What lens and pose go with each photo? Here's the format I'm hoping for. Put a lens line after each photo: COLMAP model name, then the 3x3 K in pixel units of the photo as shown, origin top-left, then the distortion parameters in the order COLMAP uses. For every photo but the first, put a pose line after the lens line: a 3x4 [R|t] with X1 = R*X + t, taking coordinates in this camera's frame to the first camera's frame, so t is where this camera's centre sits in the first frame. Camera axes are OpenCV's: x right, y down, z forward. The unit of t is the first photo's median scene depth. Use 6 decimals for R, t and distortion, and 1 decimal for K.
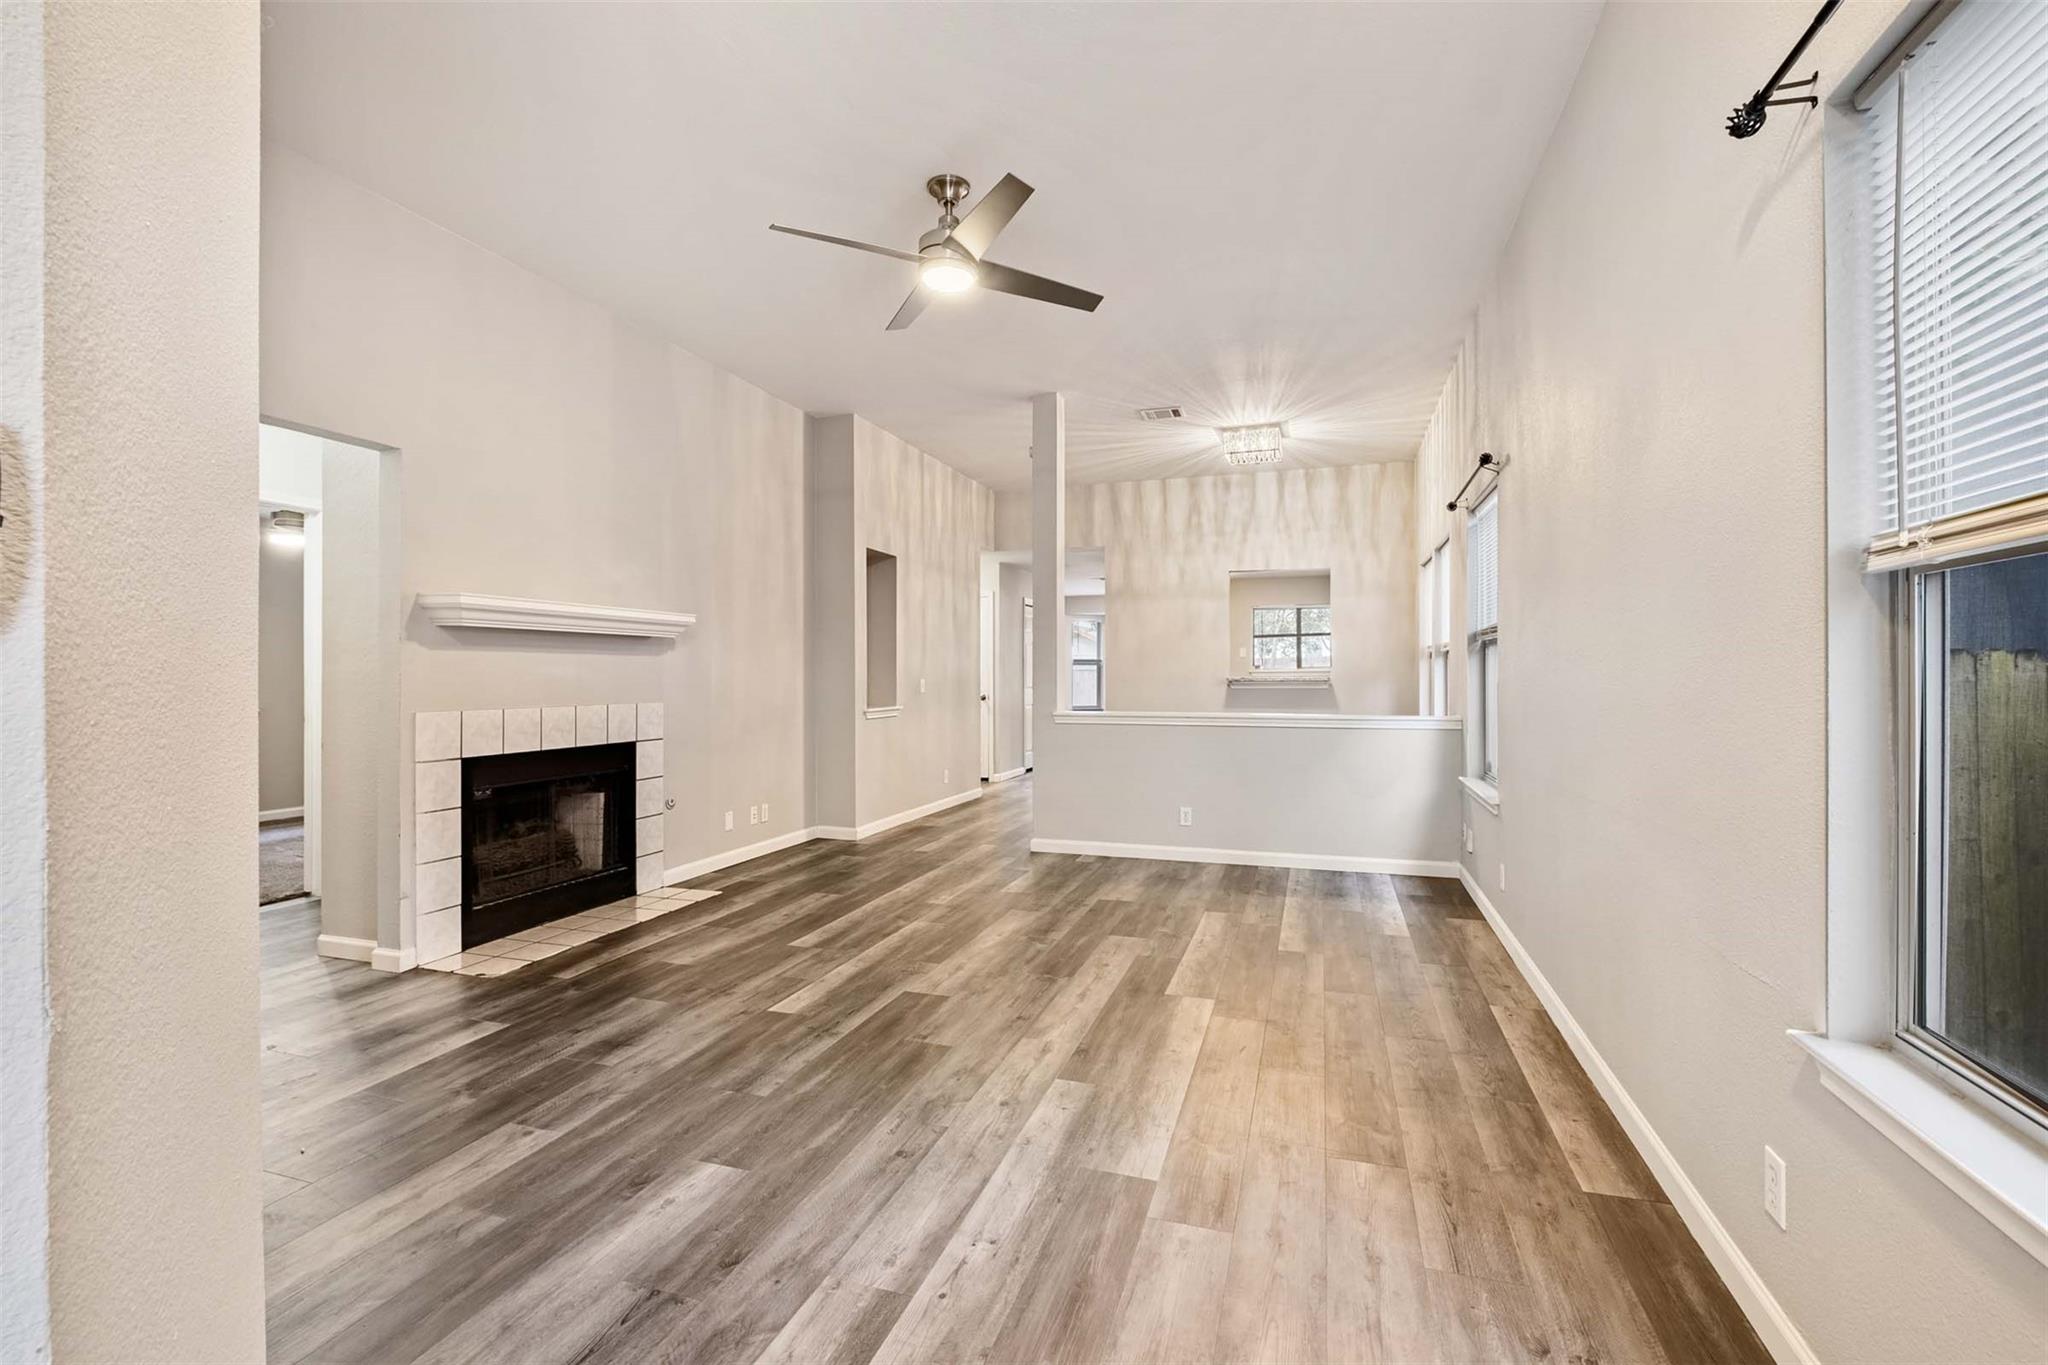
lens RADIAL K [[900.0, 0, 1029.2], [0, 900.0, 674.5], [0, 0, 1]] dist [-0.003404, -0.001917]
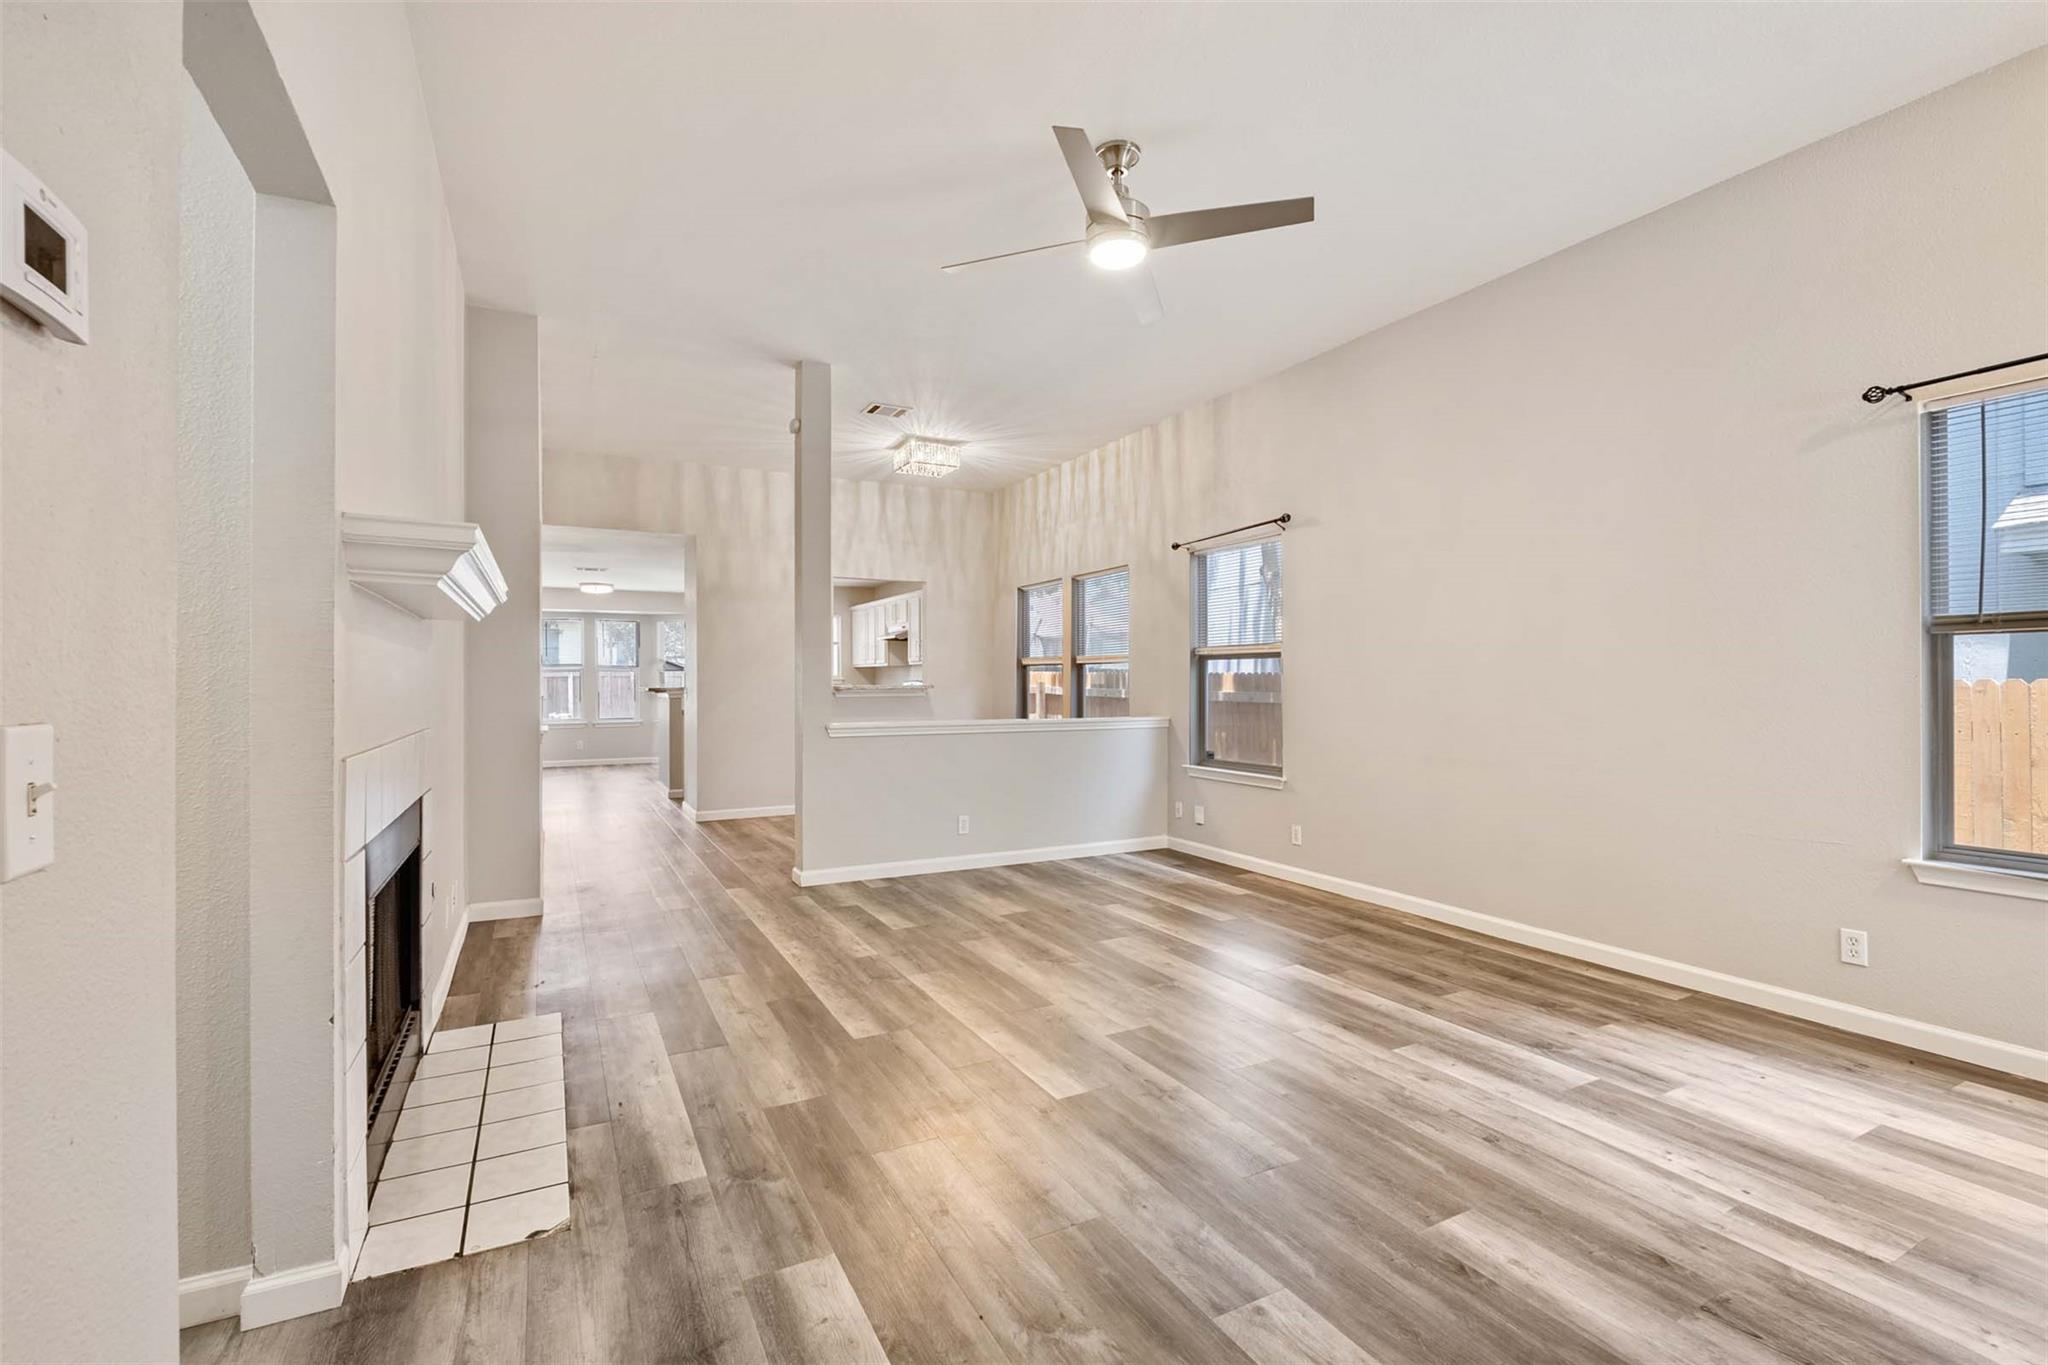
lens RADIAL K [[900.0, 0, 1023.8], [0, 900.0, 687.5], [0, 0, 1]] dist [-0.003404, -0.001917]
pose [[0.699042, -0.004001, 0.715069, -0.844789], [0.000172, 0.999985, 0.005427, -0.000128], [-0.715081, -0.003671, 0.699032, 0.437584]]
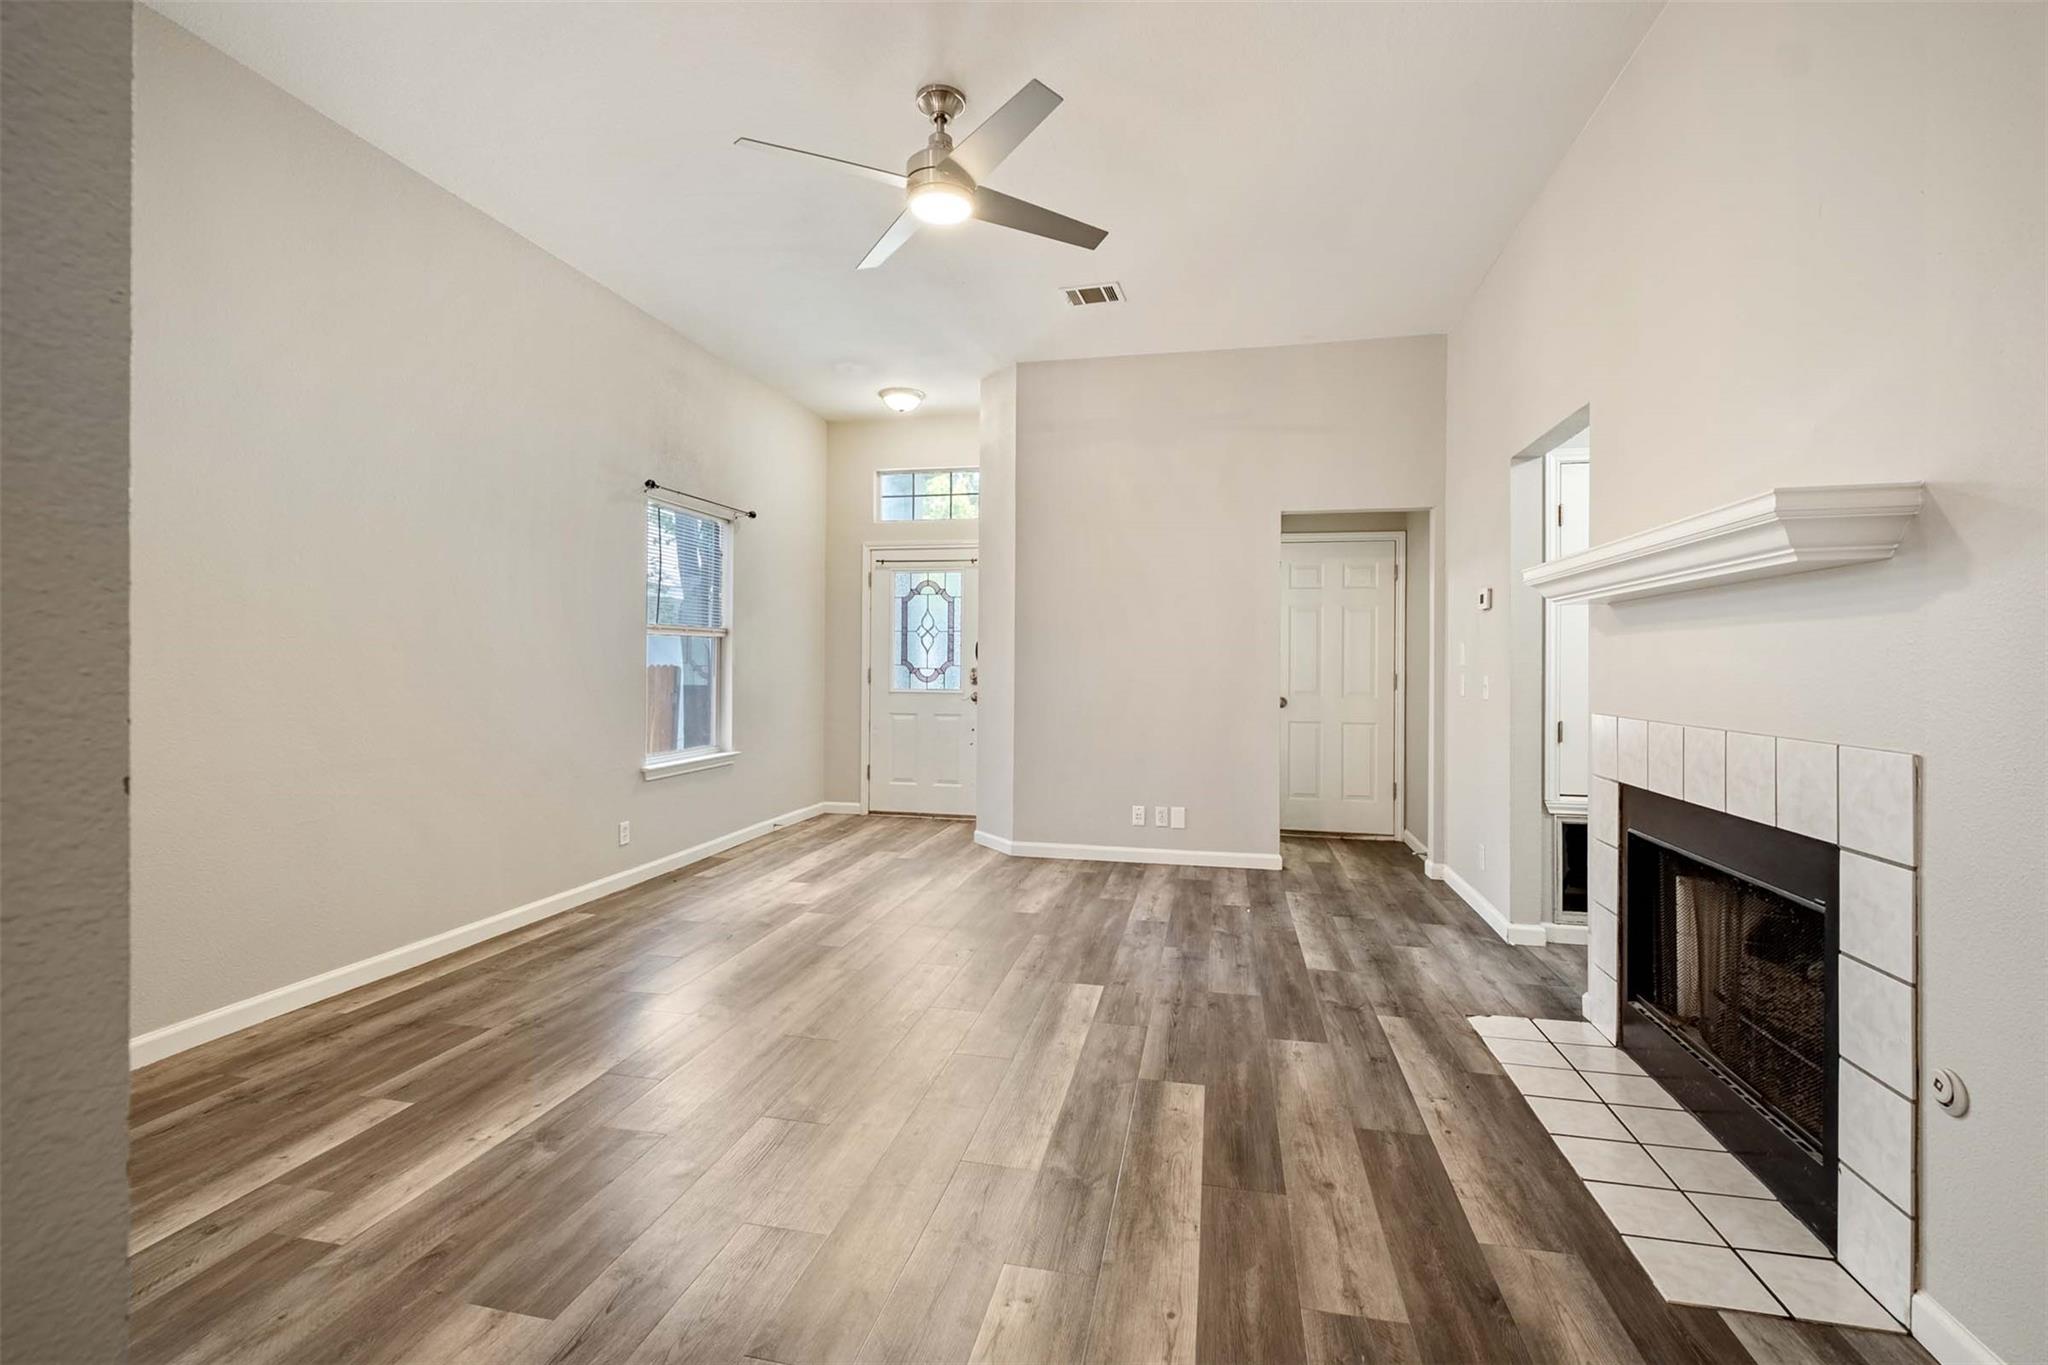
lens RADIAL K [[900.0, 0, 1032.0], [0, 900.0, 666.6], [0, 0, 1]] dist [-0.003404, -0.001917]
pose [[-0.994380, -0.006903, -0.105642, -0.091329], [-0.007183, 0.999972, 0.002264, 0.000945], [0.105624, 0.003010, -0.994402, 1.930607]]
